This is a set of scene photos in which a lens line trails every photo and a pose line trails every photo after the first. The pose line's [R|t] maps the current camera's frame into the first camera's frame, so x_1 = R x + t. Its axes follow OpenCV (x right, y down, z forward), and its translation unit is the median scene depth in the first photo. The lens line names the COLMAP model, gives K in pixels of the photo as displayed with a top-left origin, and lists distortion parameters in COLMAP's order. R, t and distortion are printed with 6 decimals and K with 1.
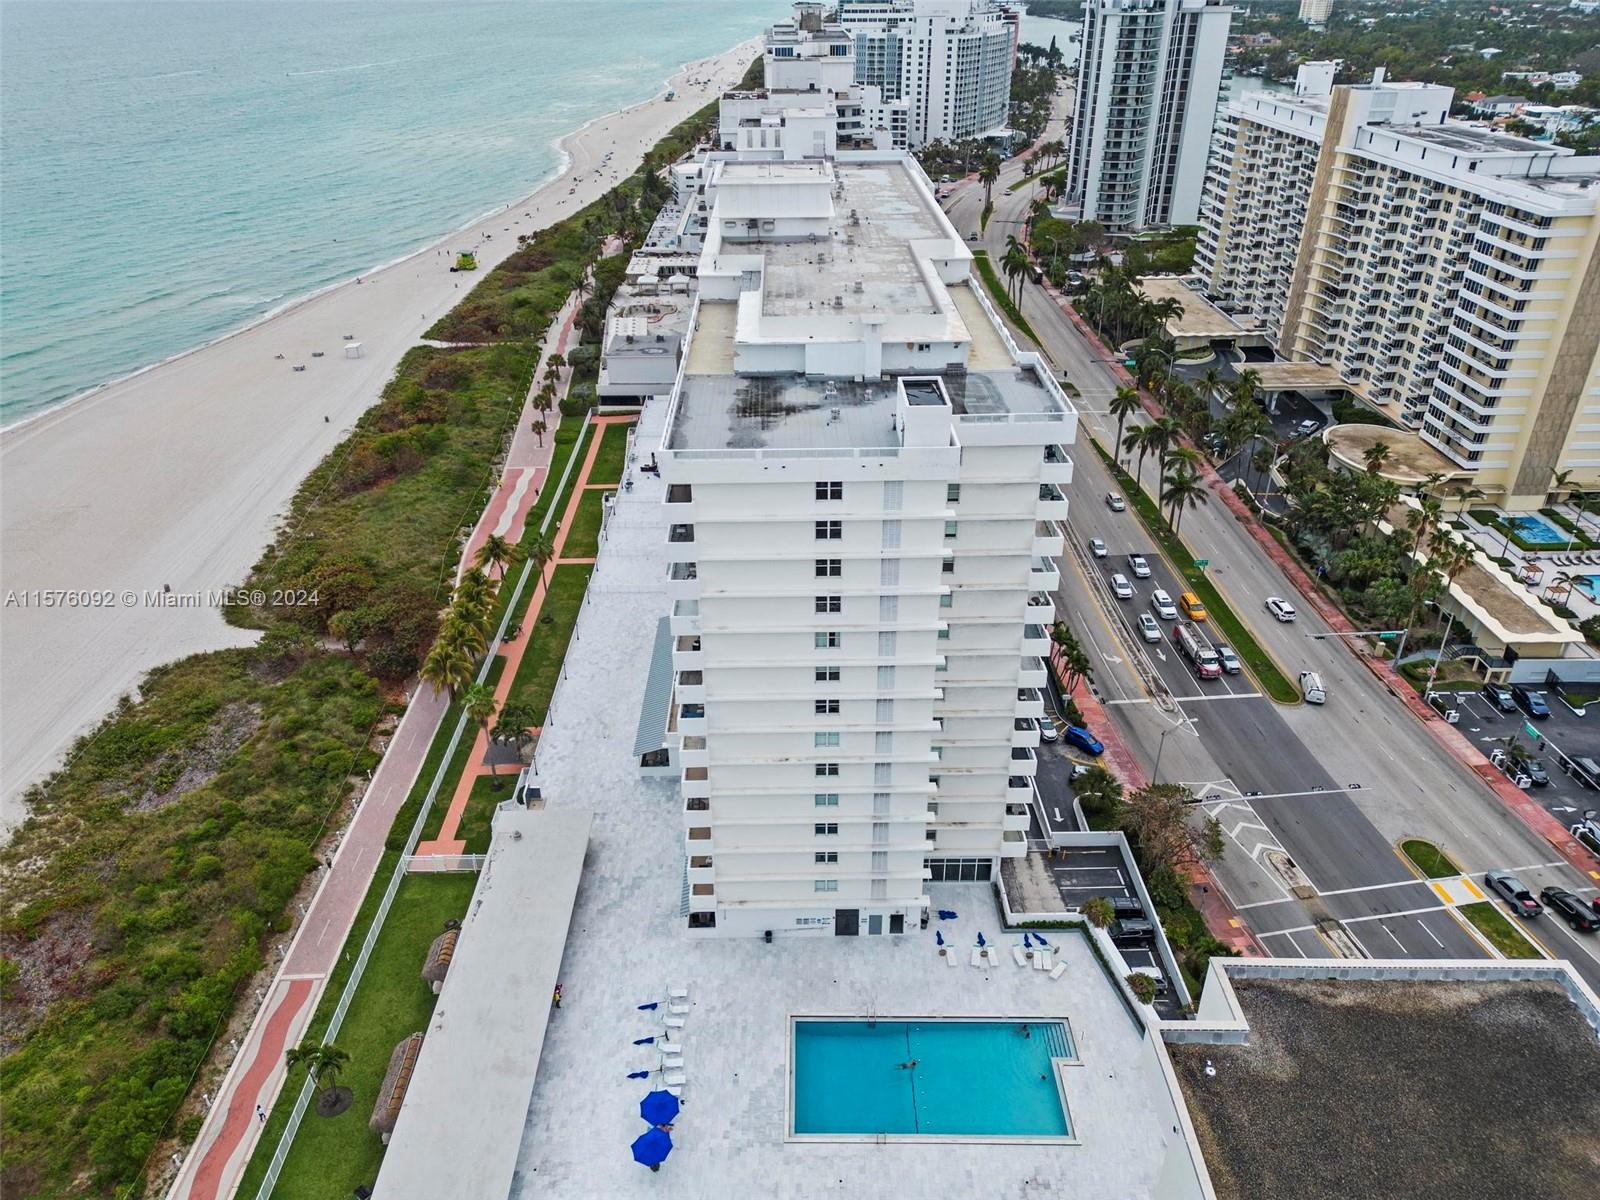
lens RADIAL K [[1115.7, 0, 796.9], [0, 1115.7, 599.6], [0, 0, 1]] dist [0.069099, -0.061781]
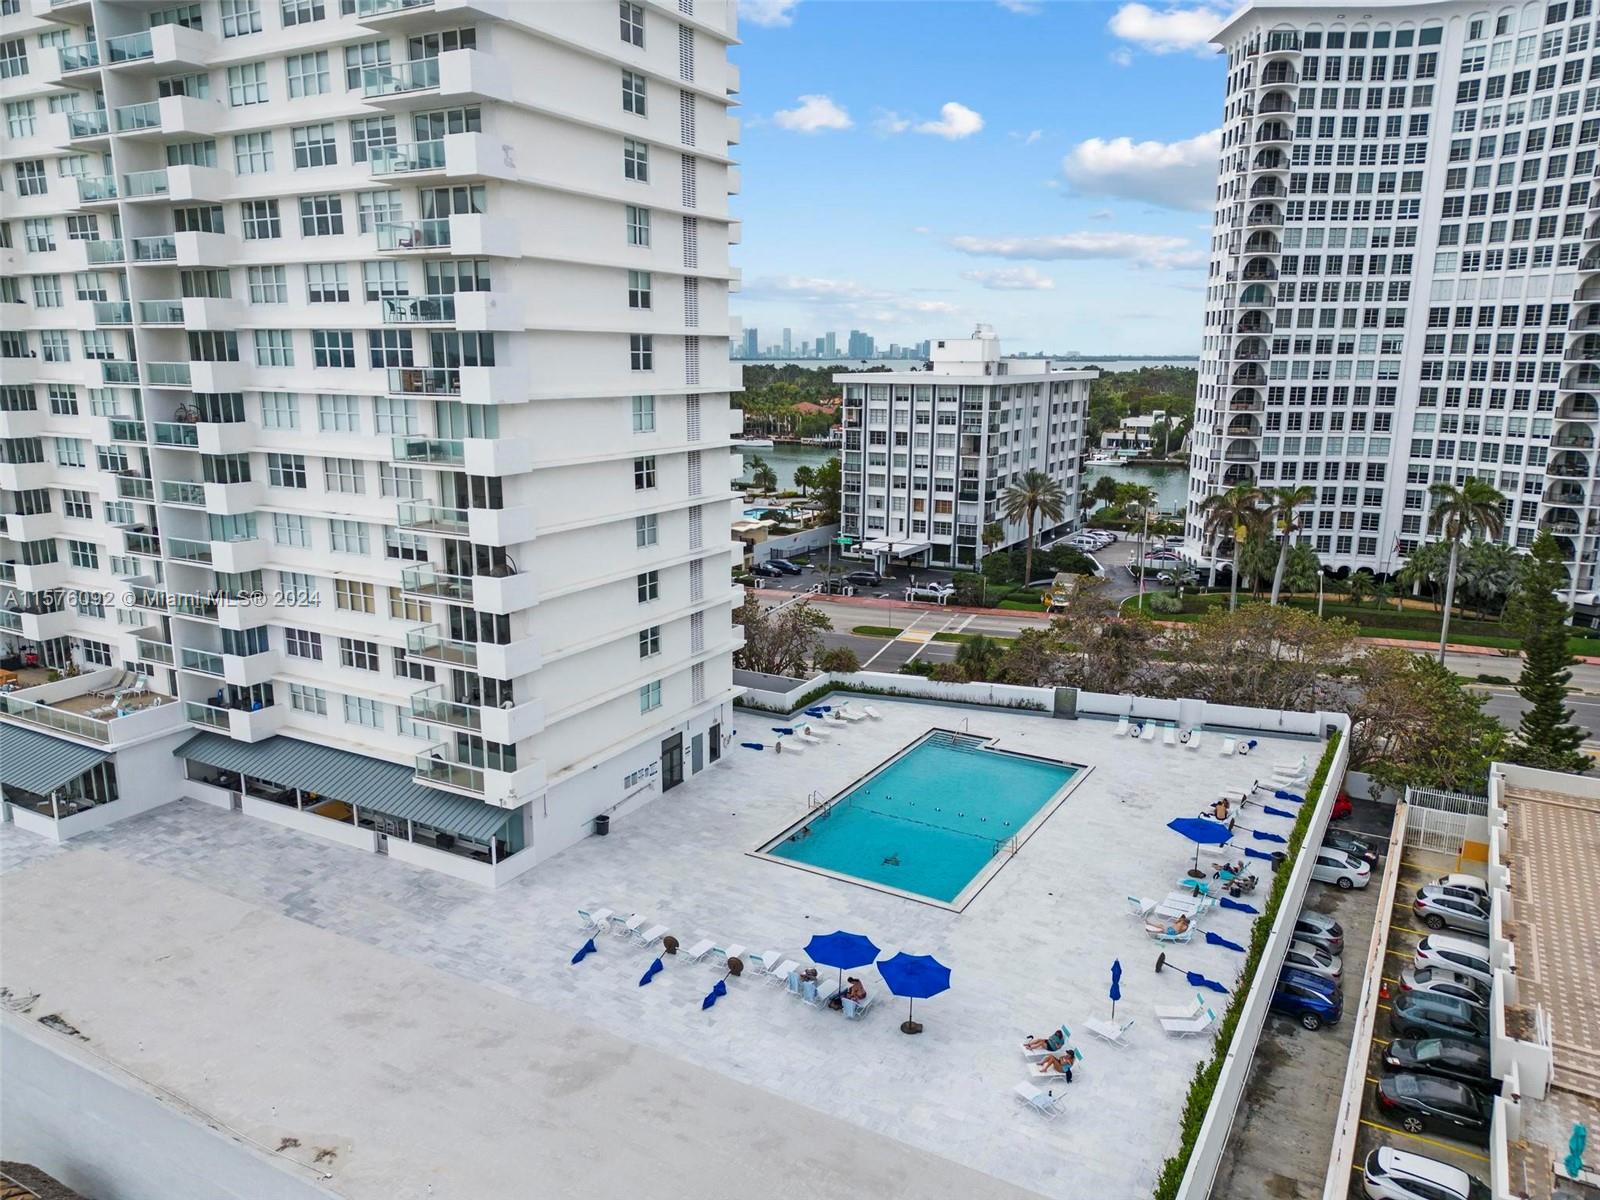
lens RADIAL K [[1115.7, 0, 796.9], [0, 1115.7, 599.6], [0, 0, 1]] dist [0.069099, -0.061781]
pose [[0.499777, -0.174723, 0.848348, -0.325261], [0.412806, 0.909099, -0.055956, 0.191867], [-0.761456, 0.378169, 0.526473, 0.404709]]
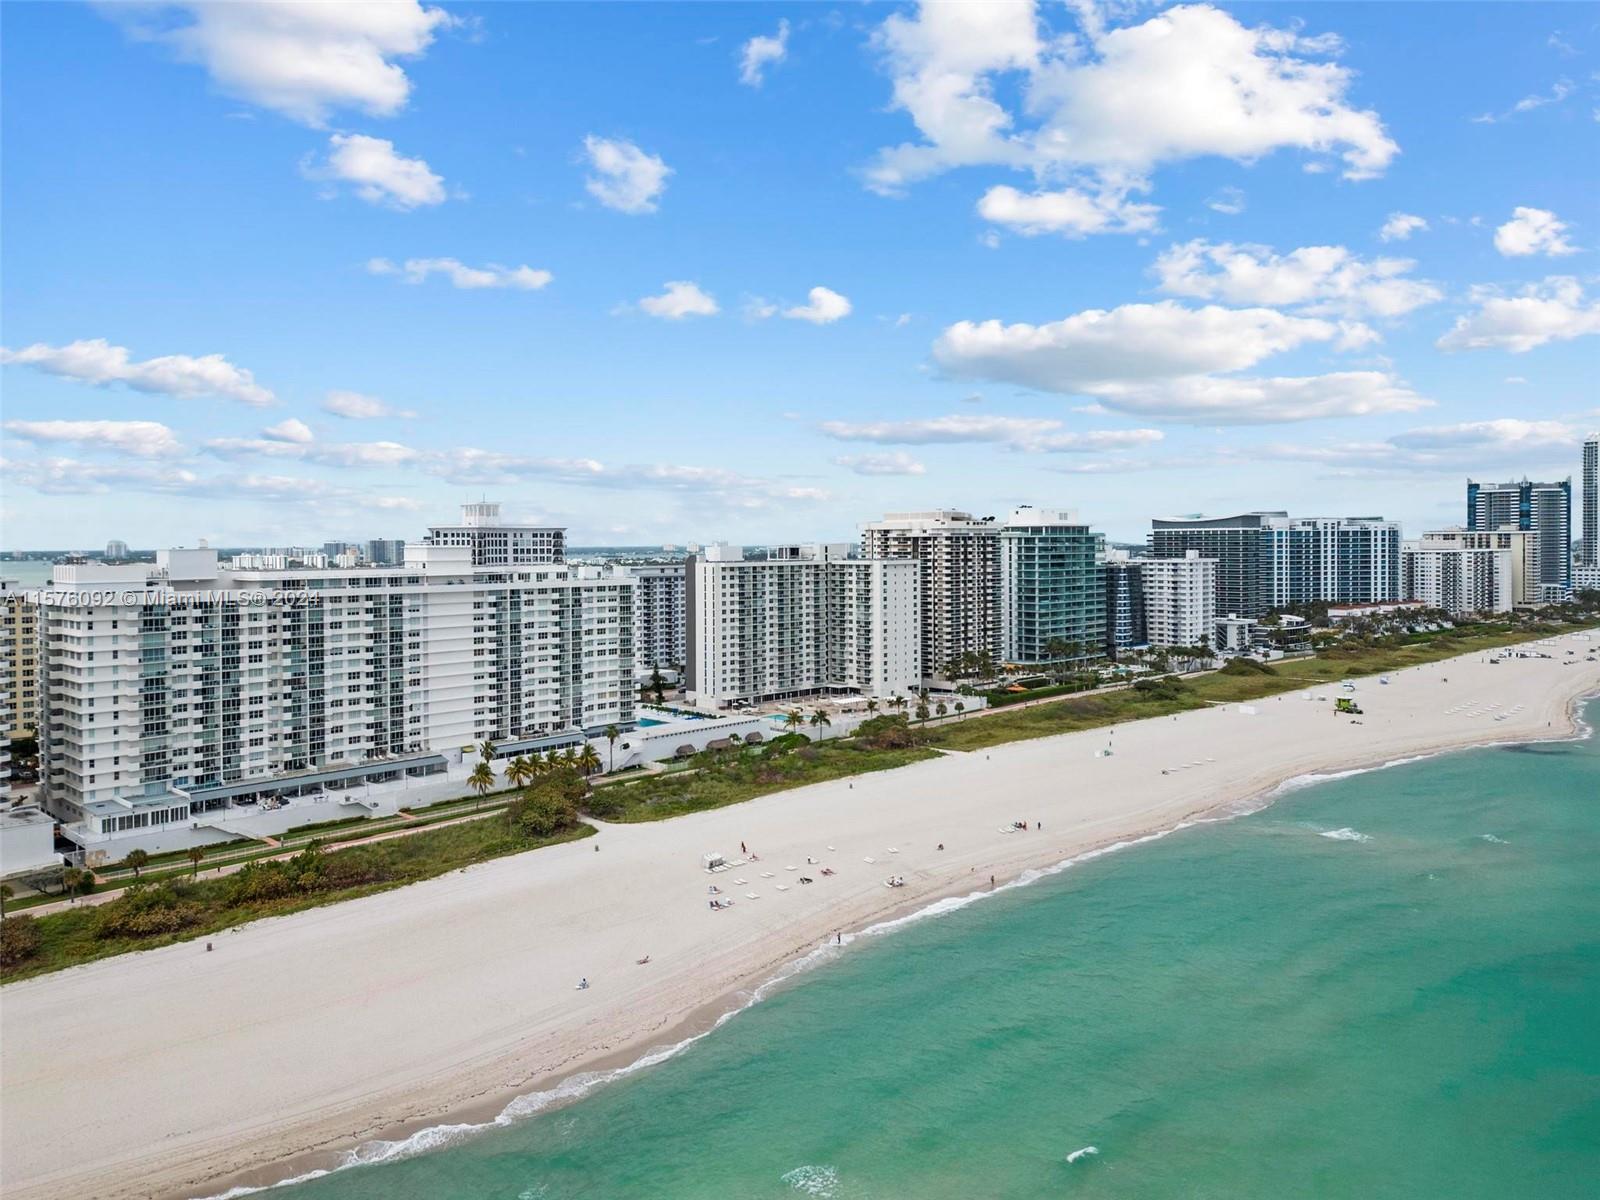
lens RADIAL K [[1133.4, 0, 807.7], [0, 1133.4, 577.6], [0, 0, 1]] dist [0.075902, -0.082201]
pose [[-0.714175, -0.008399, 0.699917, -2.010393], [0.352278, 0.859750, 0.369772, -0.833777], [-0.604859, 0.510647, -0.611053, 1.807791]]
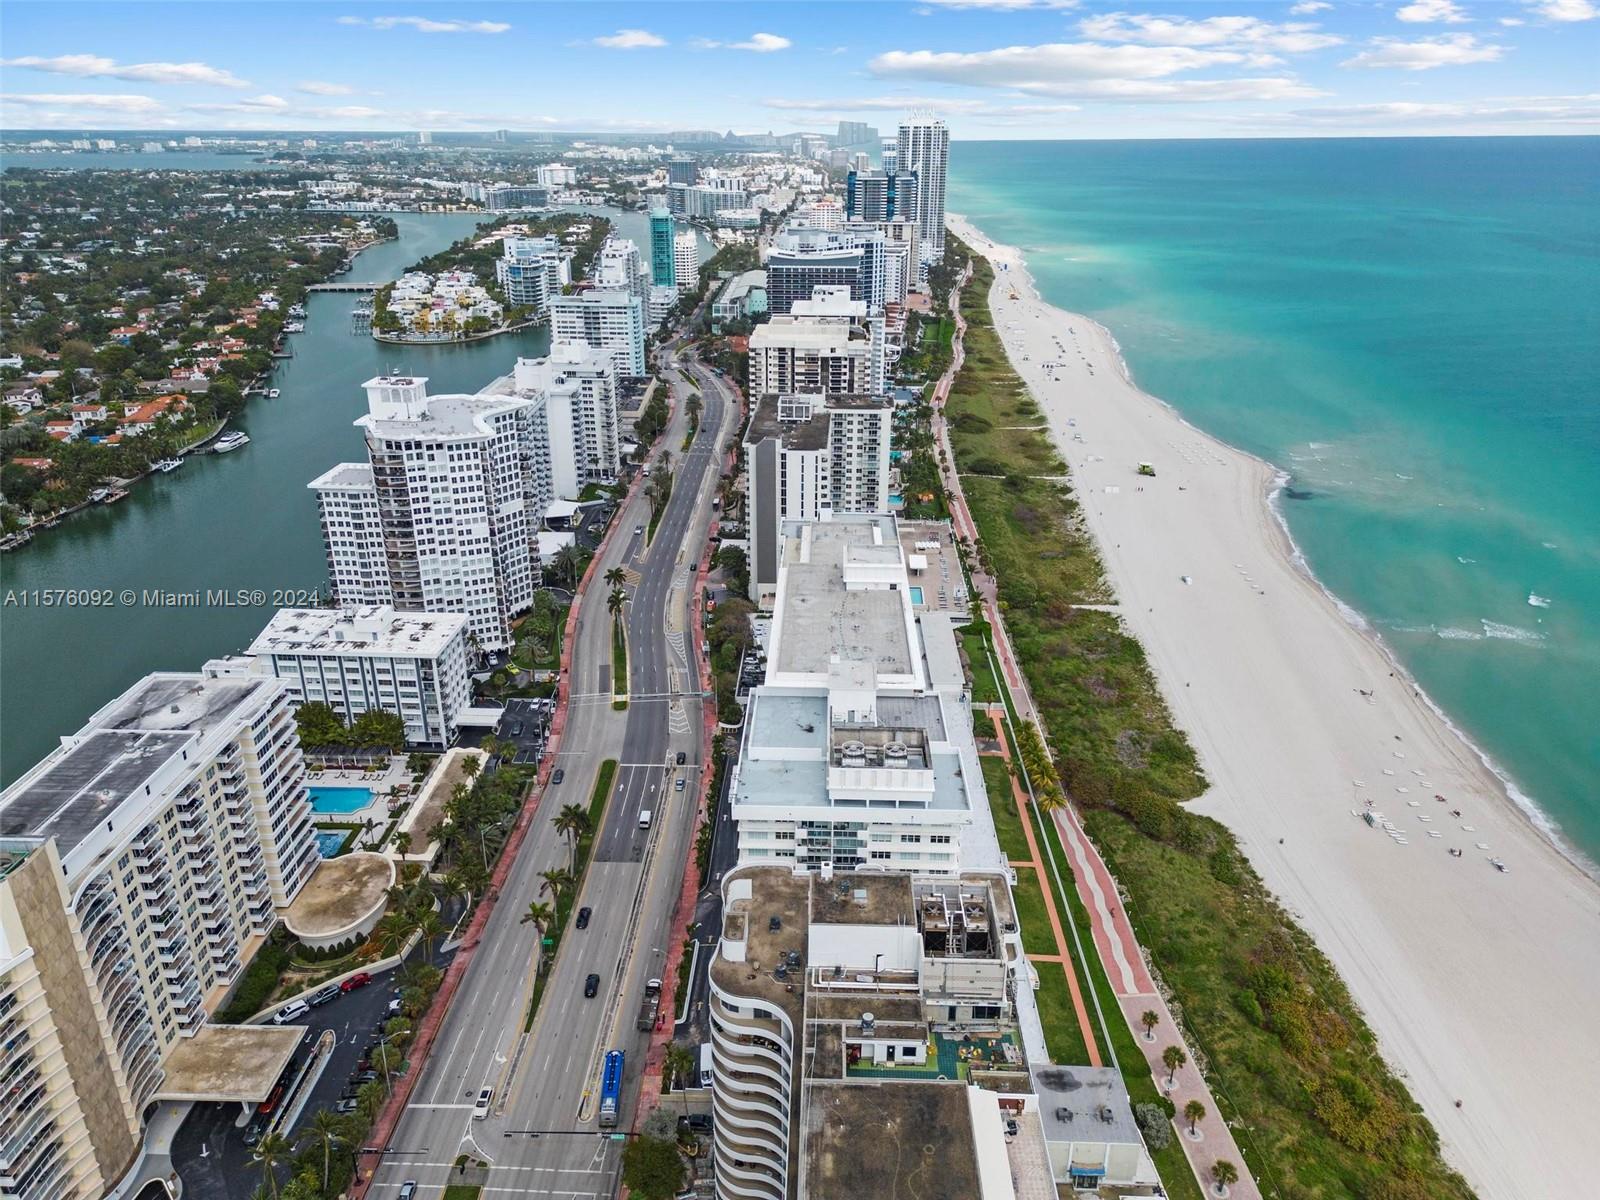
lens RADIAL K [[1115.7, 0, 796.9], [0, 1115.7, 599.6], [0, 0, 1]] dist [0.069099, -0.061781]
pose [[-0.998883, -0.014395, 0.044997, 0.022308], [0.026454, 0.618694, 0.785186, -1.660095], [-0.039142, 0.785500, -0.617623, 2.021587]]
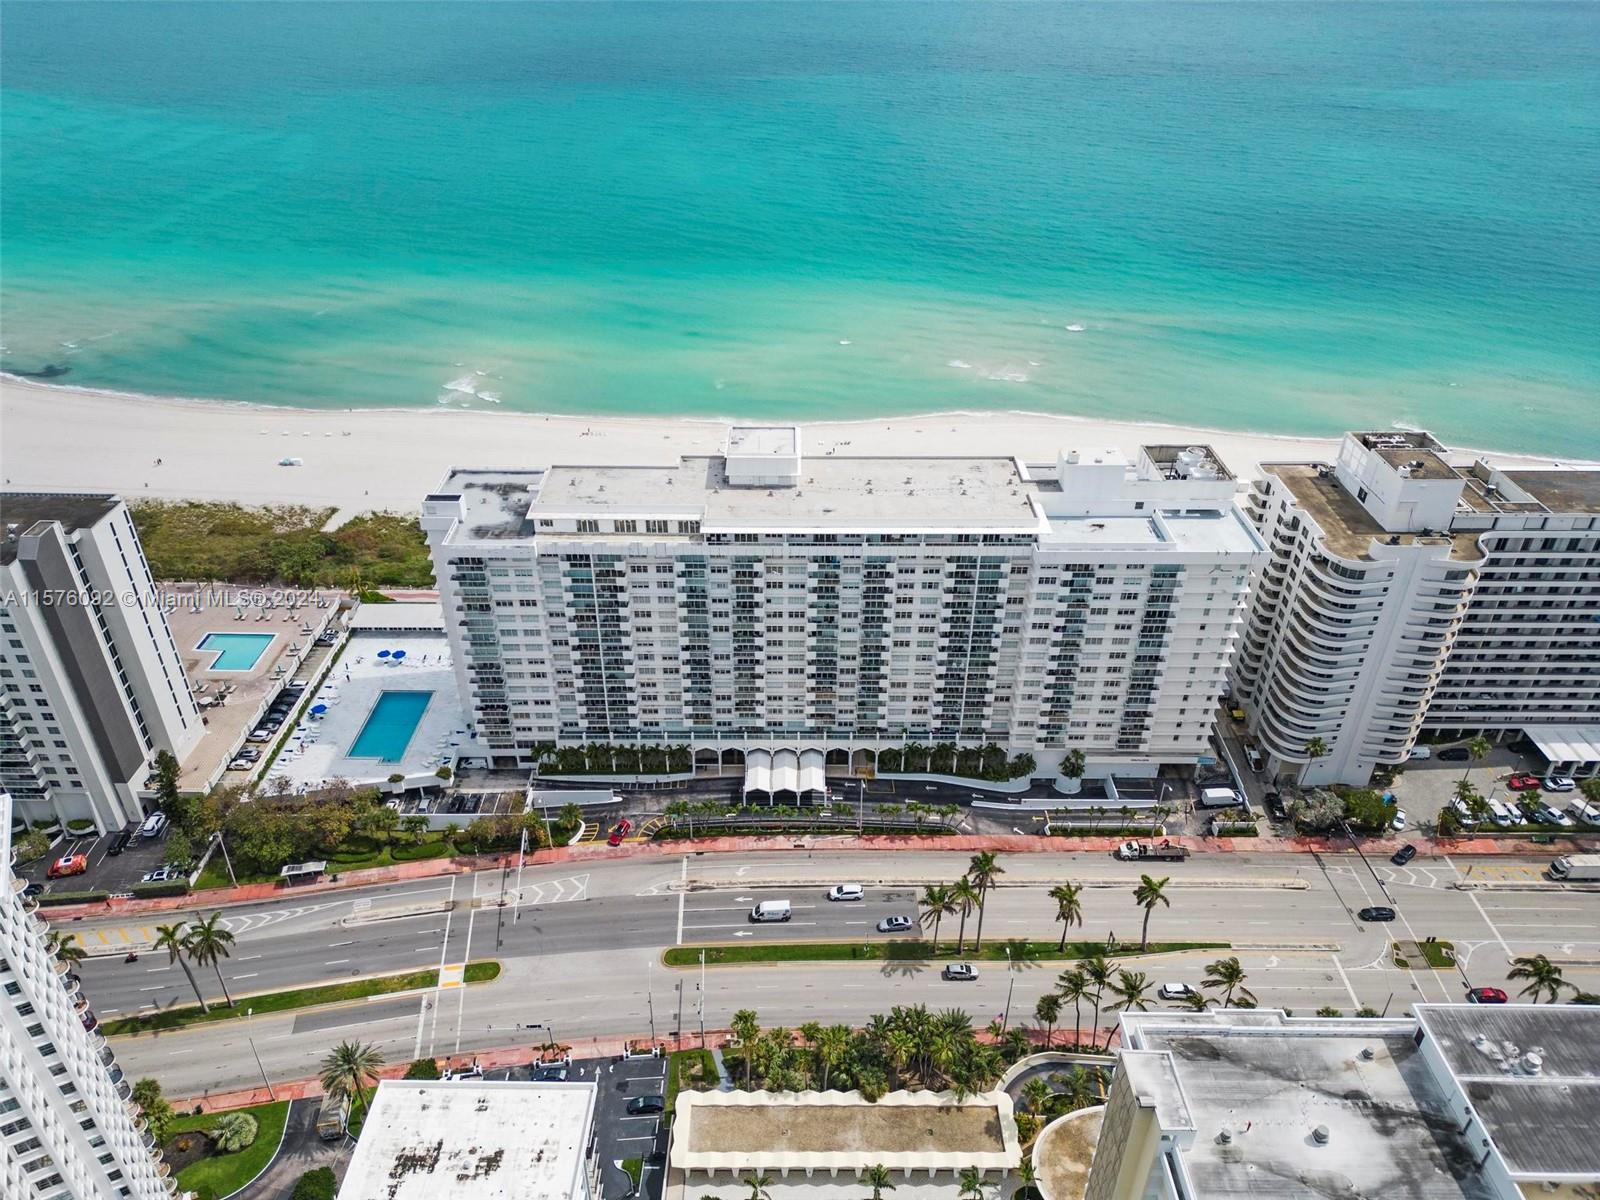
lens RADIAL K [[1115.7, 0, 796.9], [0, 1115.7, 599.6], [0, 0, 1]] dist [0.069099, -0.061781]
pose [[-0.008479, 0.541152, -0.840882, 1.313301], [-0.494200, 0.728769, 0.473985, -0.901580], [0.869307, 0.419583, 0.261258, 0.639062]]
